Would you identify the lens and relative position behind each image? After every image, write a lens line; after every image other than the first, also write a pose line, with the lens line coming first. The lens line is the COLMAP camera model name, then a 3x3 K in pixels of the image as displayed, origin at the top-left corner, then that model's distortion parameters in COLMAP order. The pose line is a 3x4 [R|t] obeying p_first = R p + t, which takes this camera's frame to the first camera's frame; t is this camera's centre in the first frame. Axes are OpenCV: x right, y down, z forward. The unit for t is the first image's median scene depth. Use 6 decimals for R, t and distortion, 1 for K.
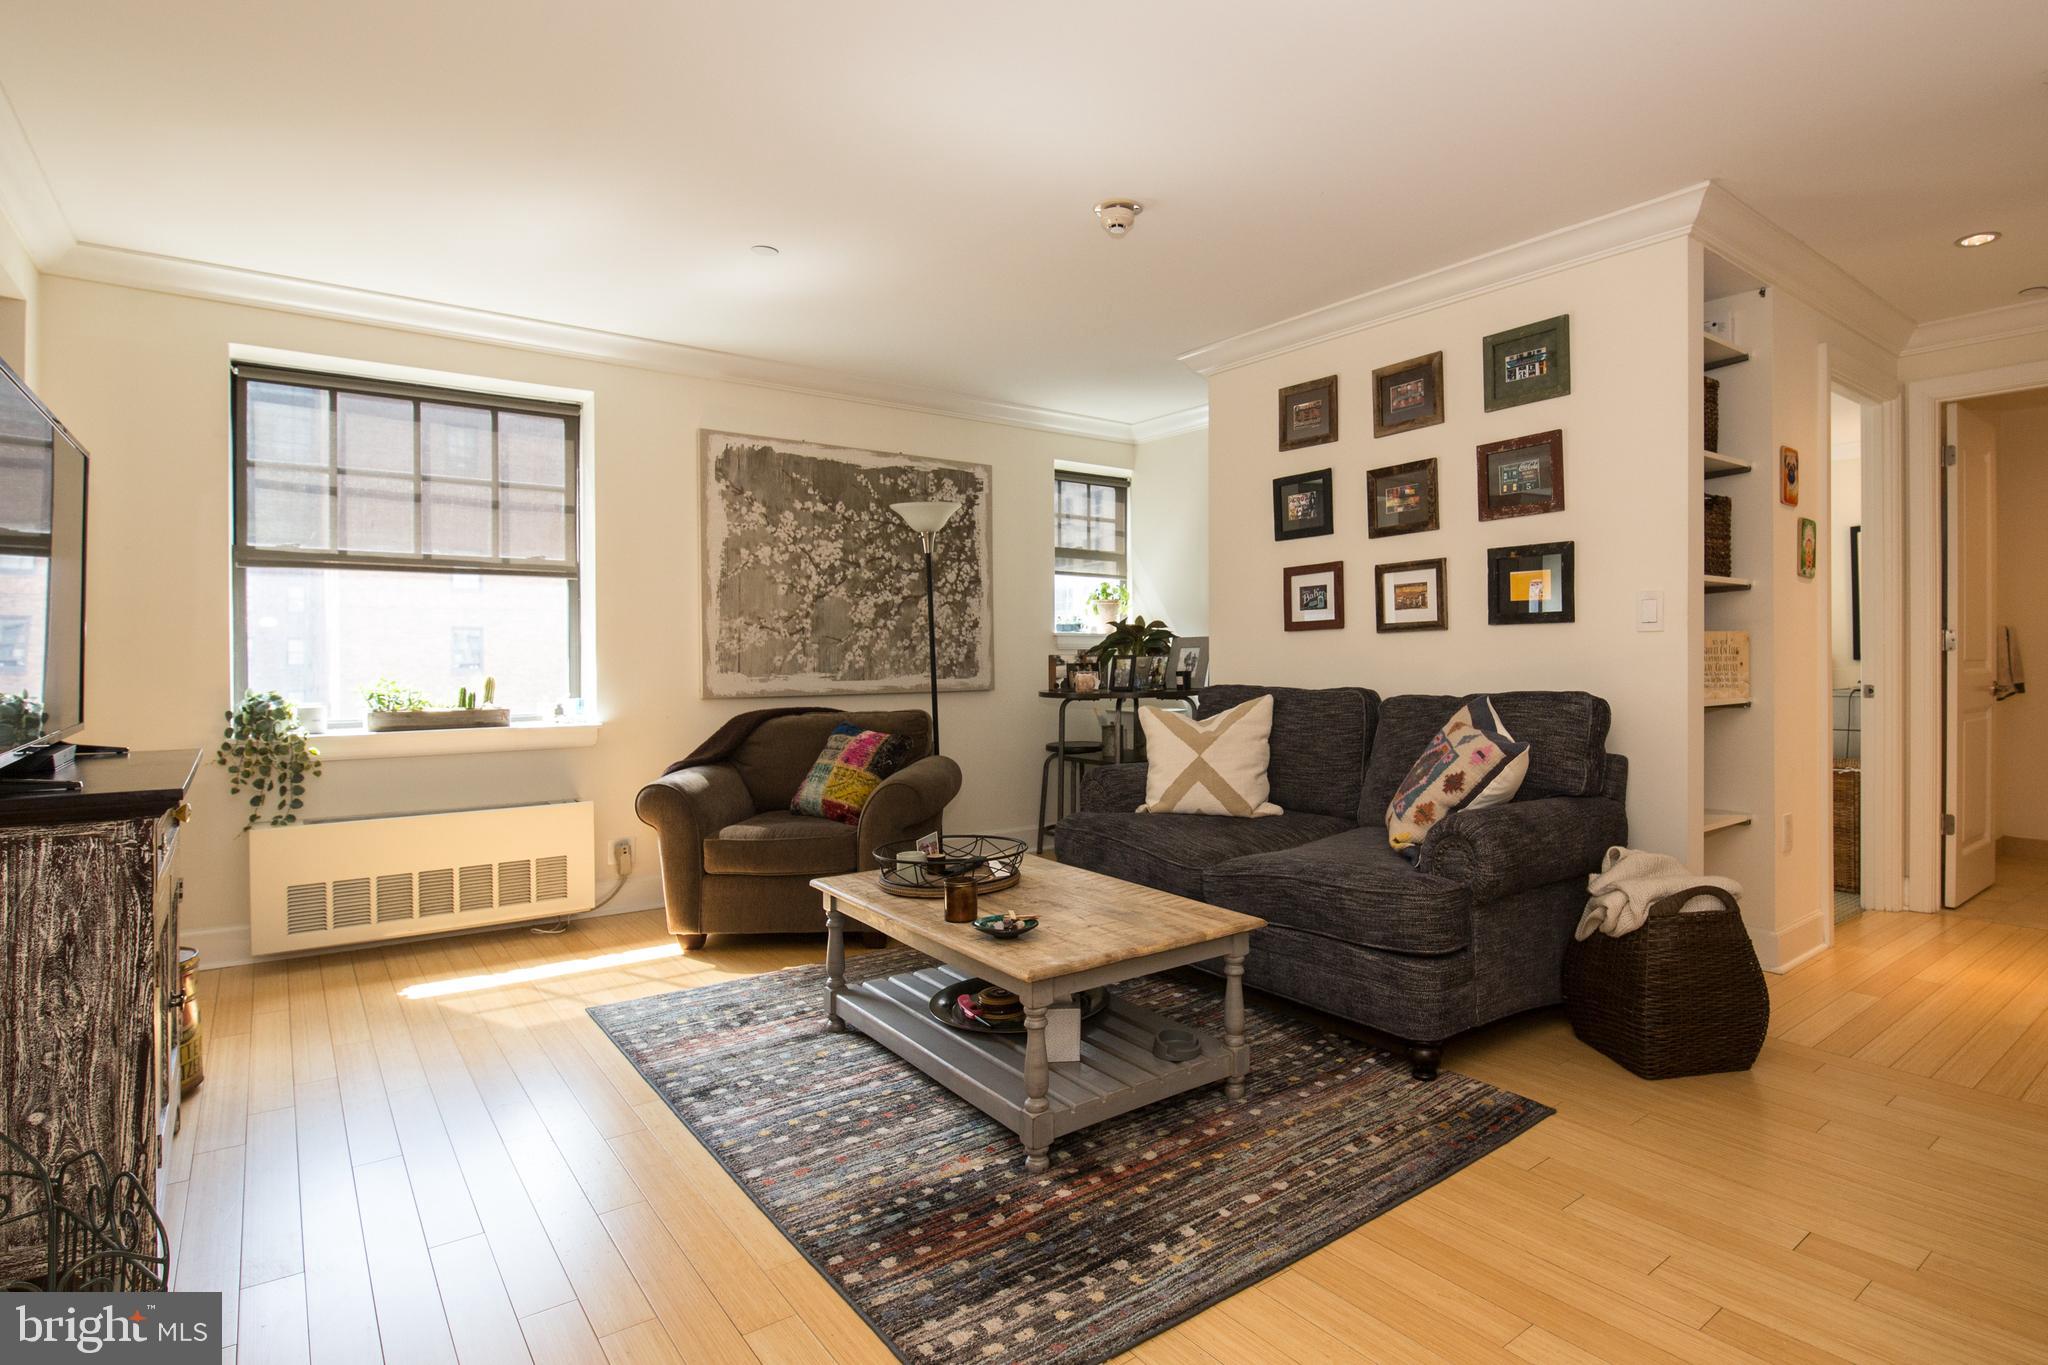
lens RADIAL K [[1021.7, 0, 1066.1], [0, 1021.7, 663.6], [0, 0, 1]] dist [-0.000678, -0.000071]
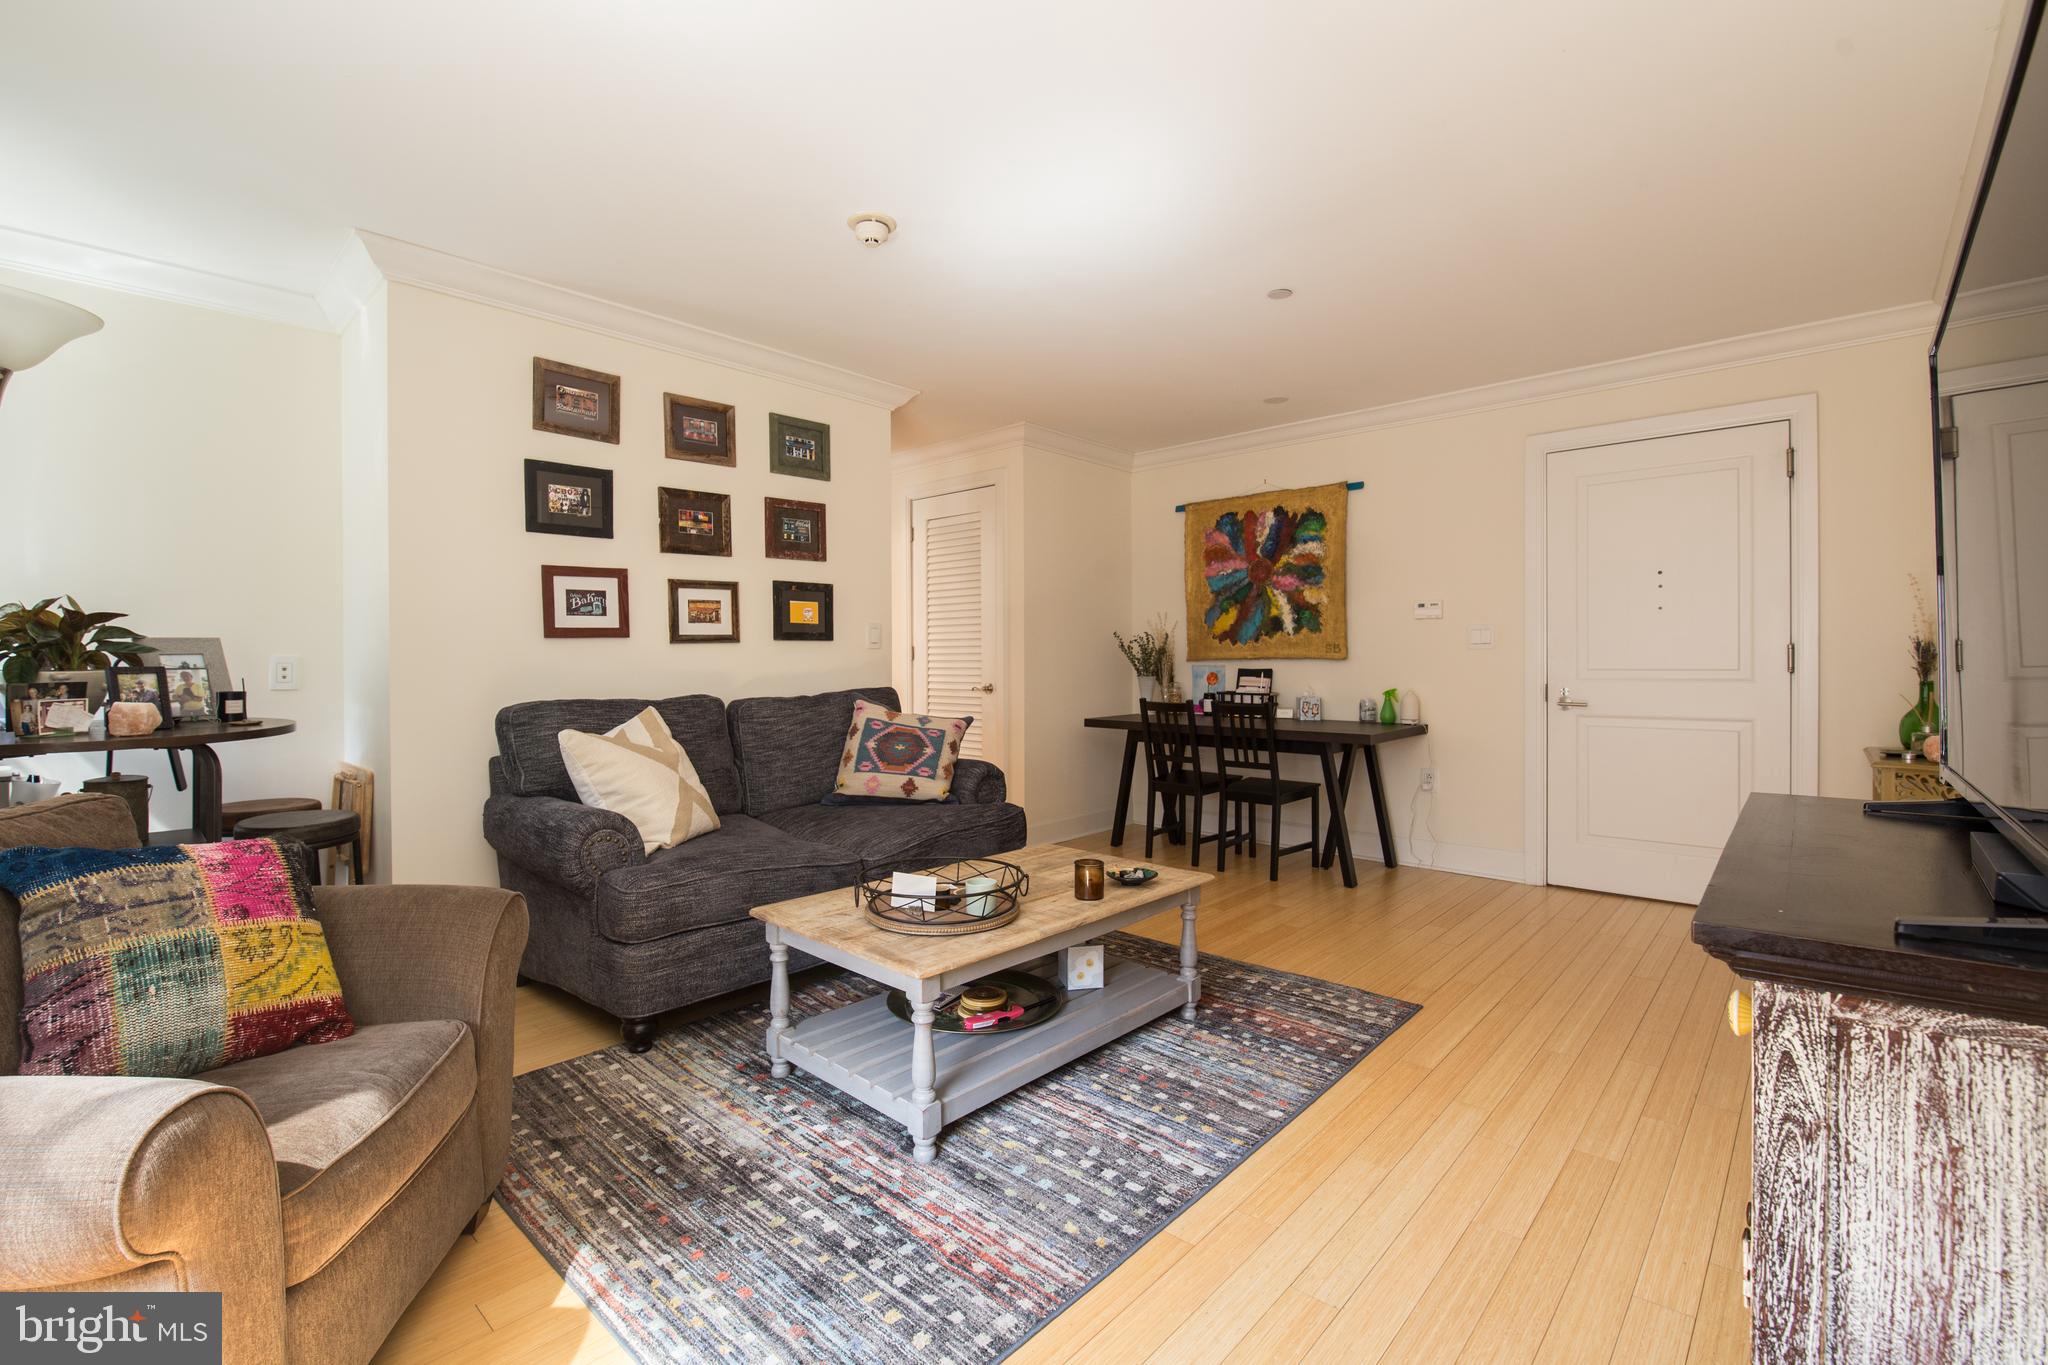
lens RADIAL K [[934.4, 0, 1022.3], [0, 934.4, 691.2], [0, 0, 1]] dist [-0.010276, -0.000030]
pose [[-0.184792, -0.027539, 0.982392, -0.661997], [0.013708, 0.999438, 0.030596, -0.004843], [-0.982682, 0.019120, -0.184310, 0.765561]]
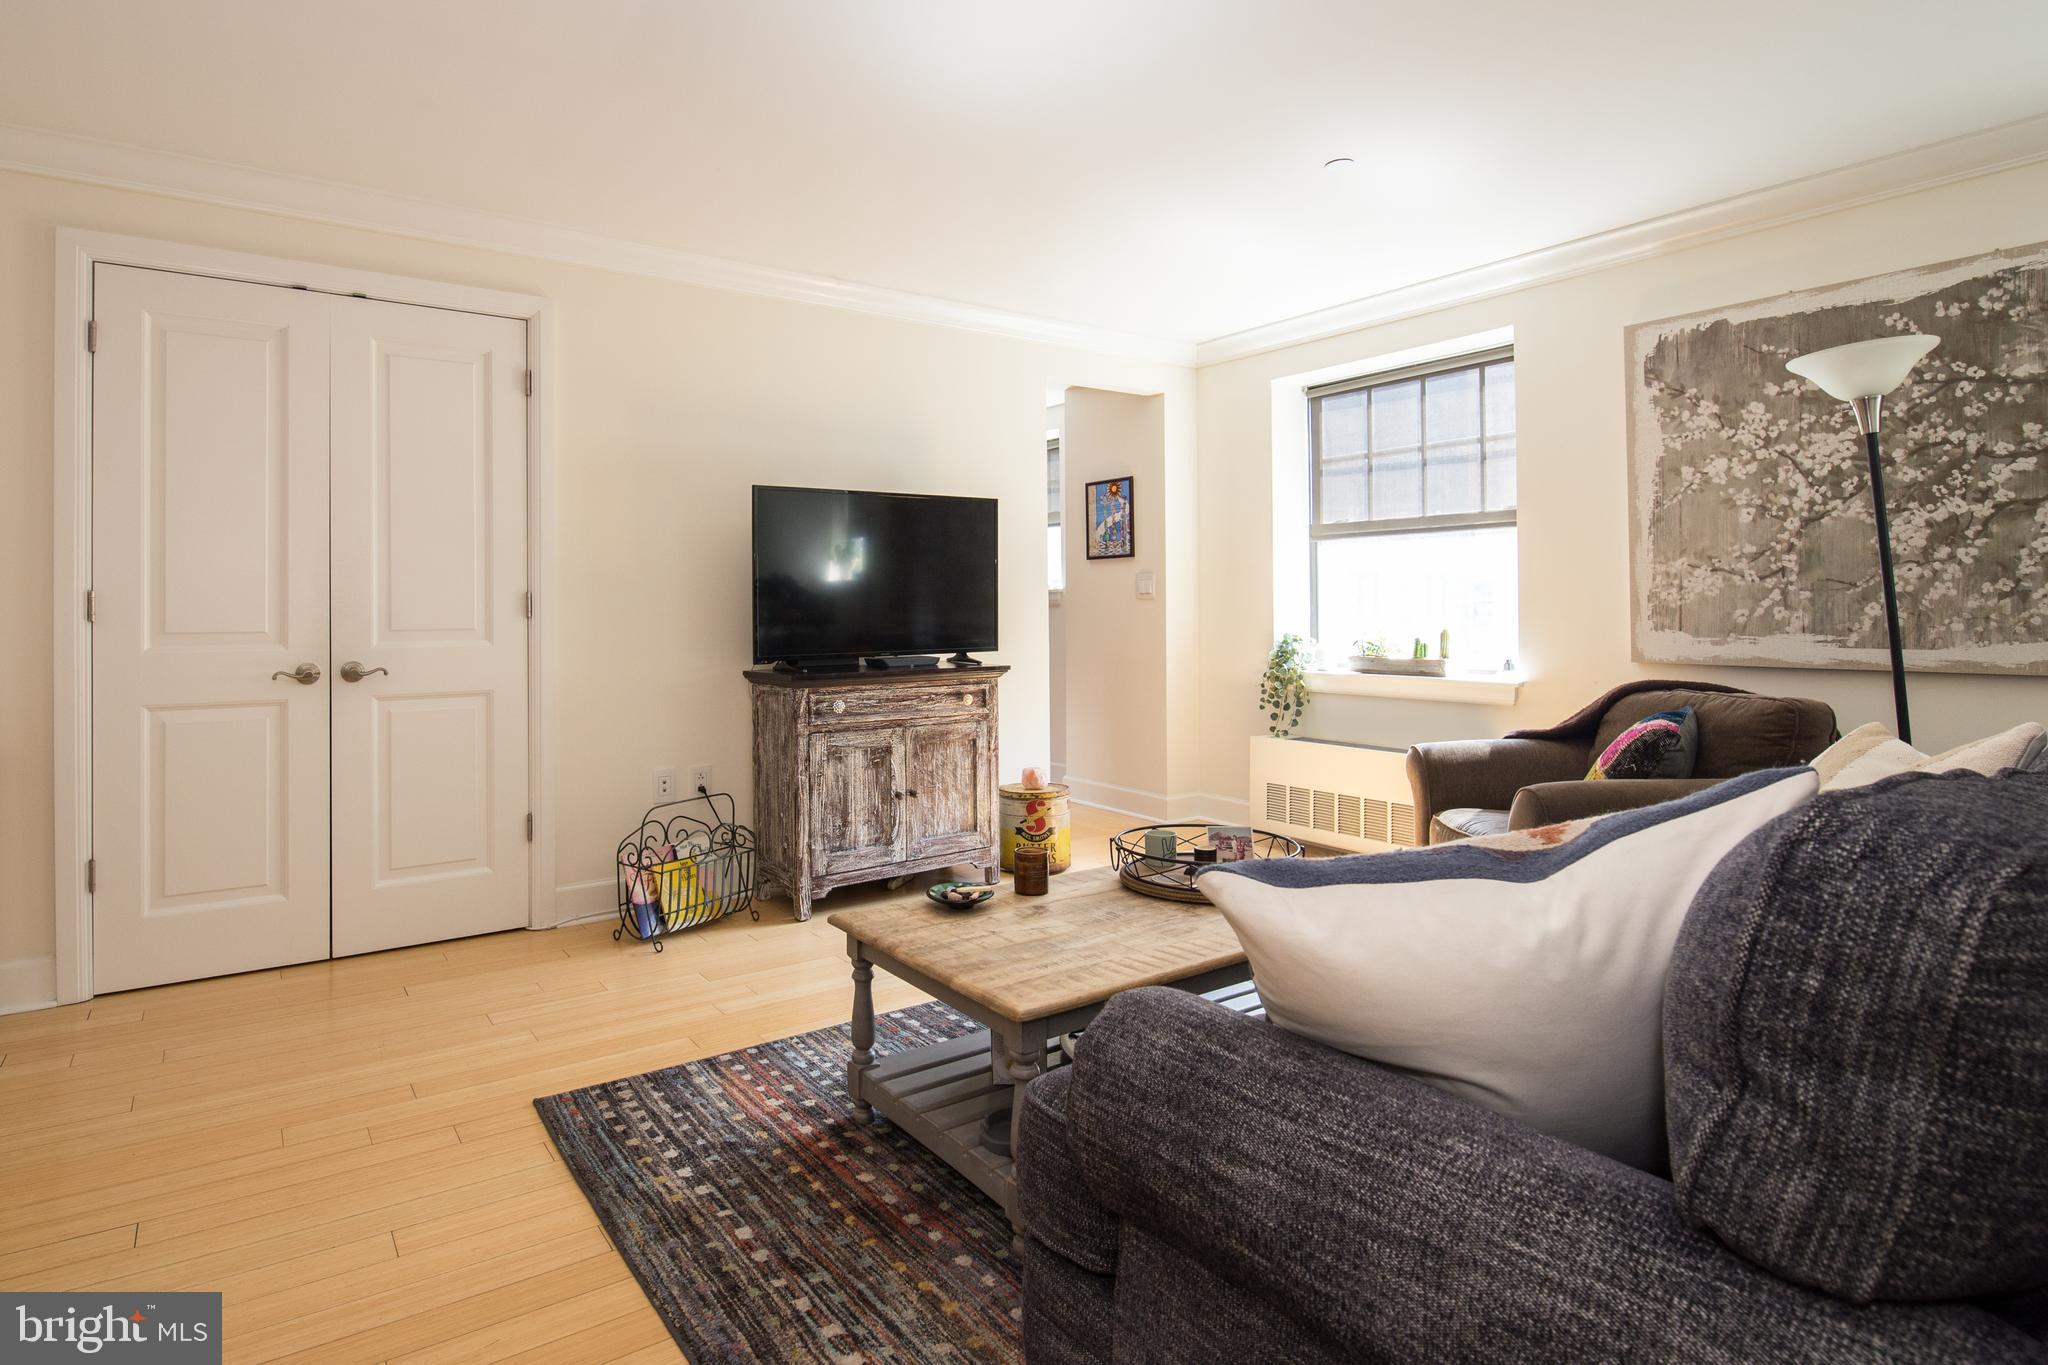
lens RADIAL K [[1034.8, 0, 1019.4], [0, 1034.8, 610.6], [0, 0, 1]] dist [-0.014771, -0.000310]
pose [[0.011098, 0.003616, -0.999932, 0.519006], [-0.005364, 0.999979, 0.003557, -0.007633], [0.999924, 0.005324, 0.011118, 0.596146]]
